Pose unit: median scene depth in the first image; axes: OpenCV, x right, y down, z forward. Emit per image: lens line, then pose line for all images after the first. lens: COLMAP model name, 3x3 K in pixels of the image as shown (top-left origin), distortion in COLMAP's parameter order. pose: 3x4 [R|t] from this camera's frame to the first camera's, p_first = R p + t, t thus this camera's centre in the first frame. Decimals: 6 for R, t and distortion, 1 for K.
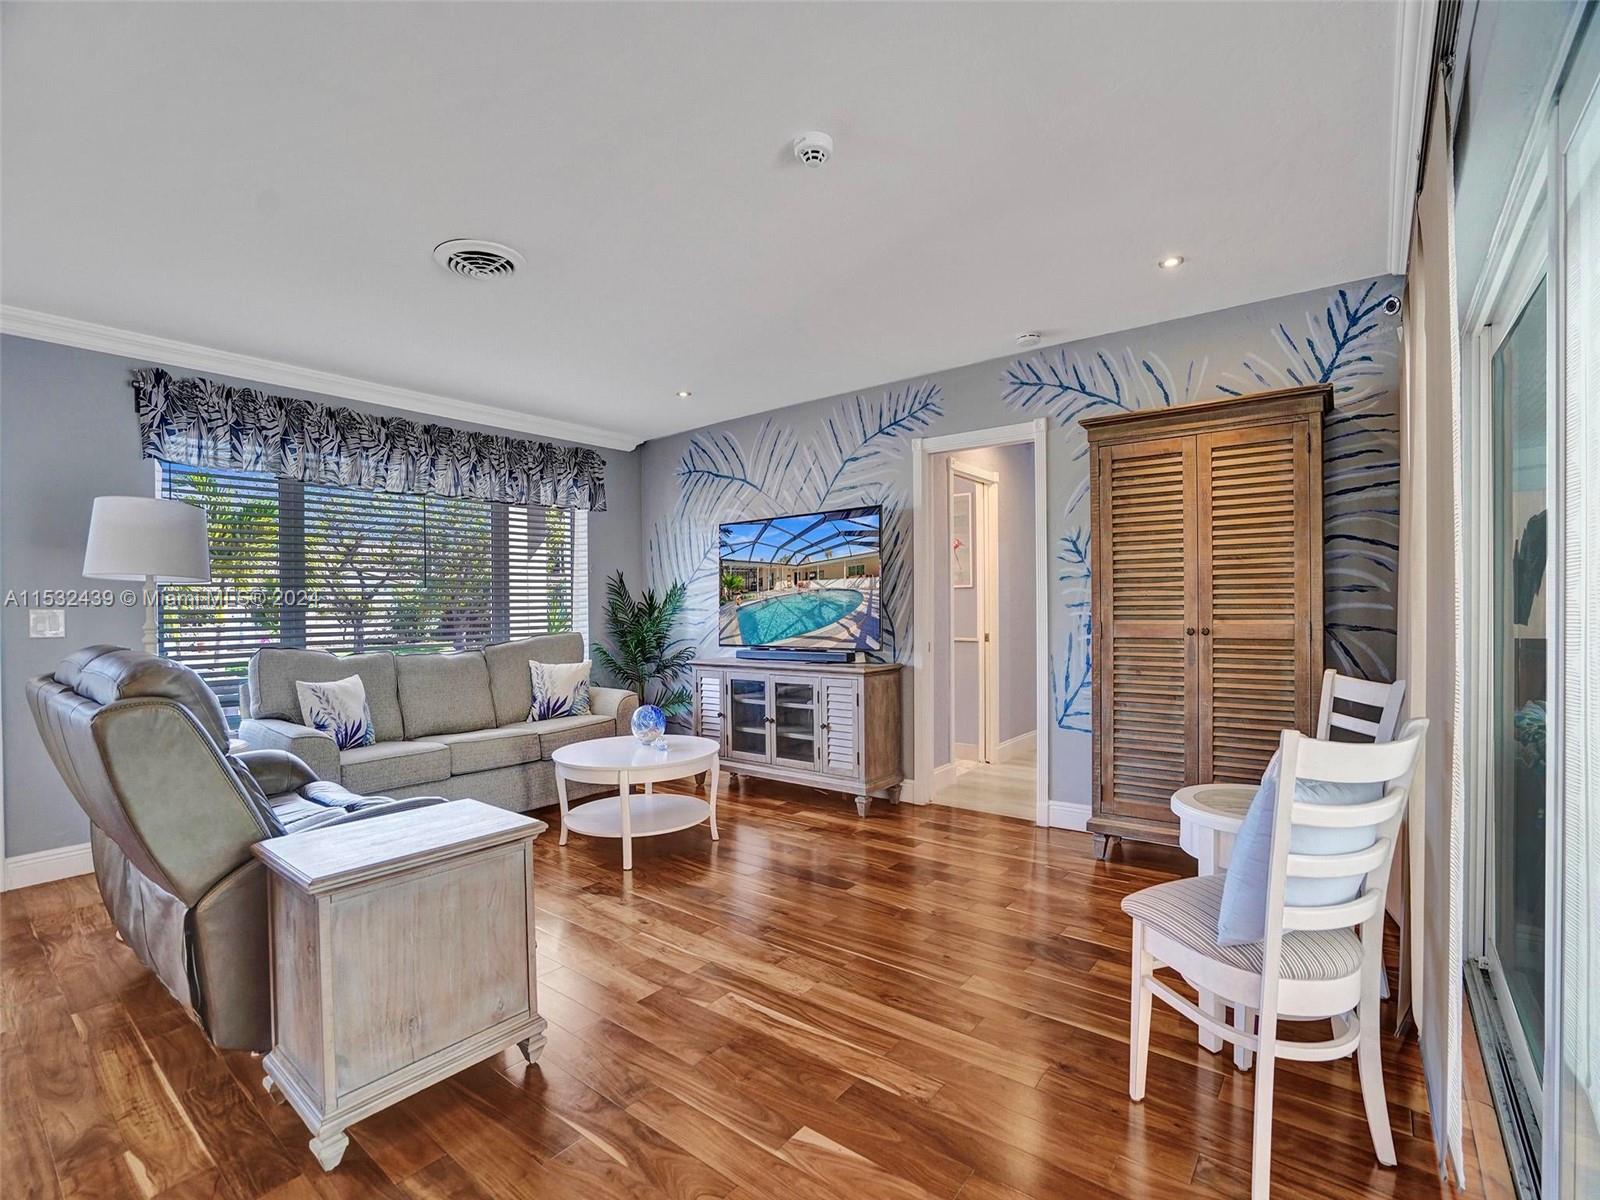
lens RADIAL K [[740.9, 0, 805.5], [0, 740.9, 609.5], [0, 0, 1]] dist [-0.048244, 0.019400]
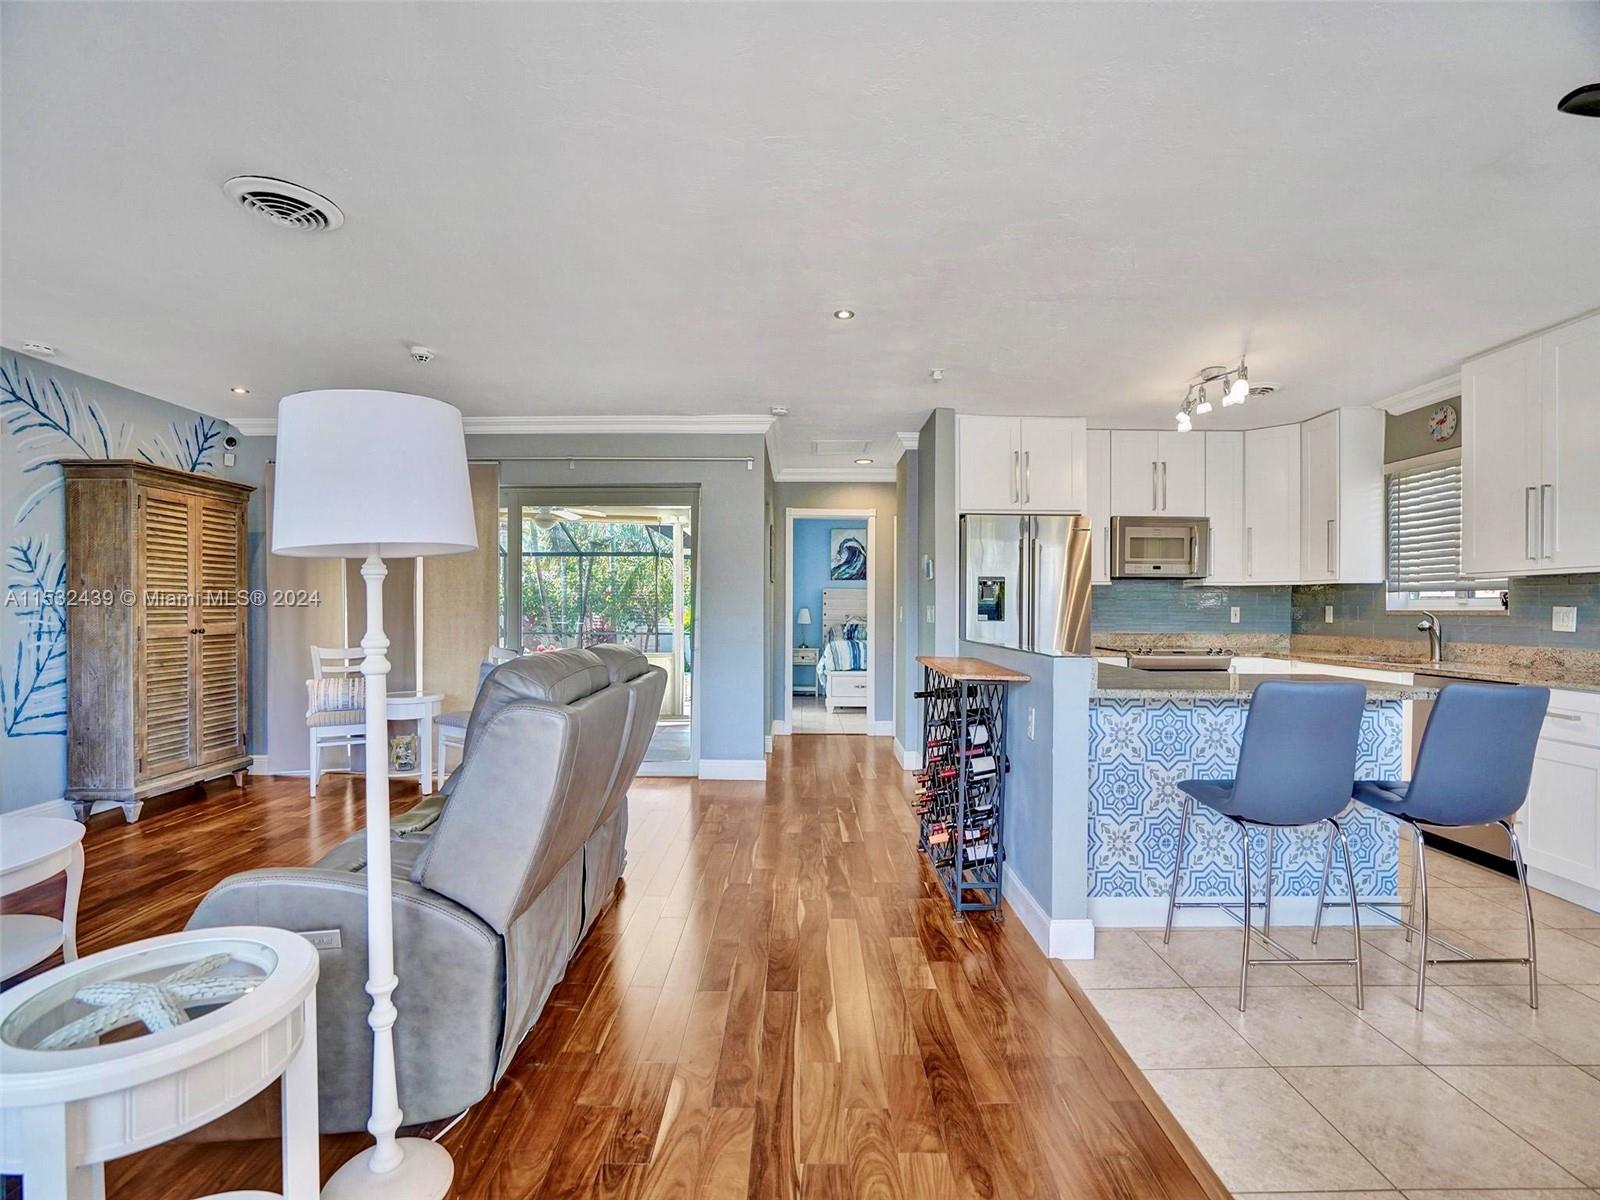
lens RADIAL K [[740.9, 0, 805.5], [0, 740.9, 609.5], [0, 0, 1]] dist [-0.048244, 0.019400]
pose [[-0.619495, 0.010491, 0.784931, -1.118348], [0.012348, 0.999917, -0.003619, 0.005837], [-0.784904, 0.007451, -0.619573, 0.786666]]
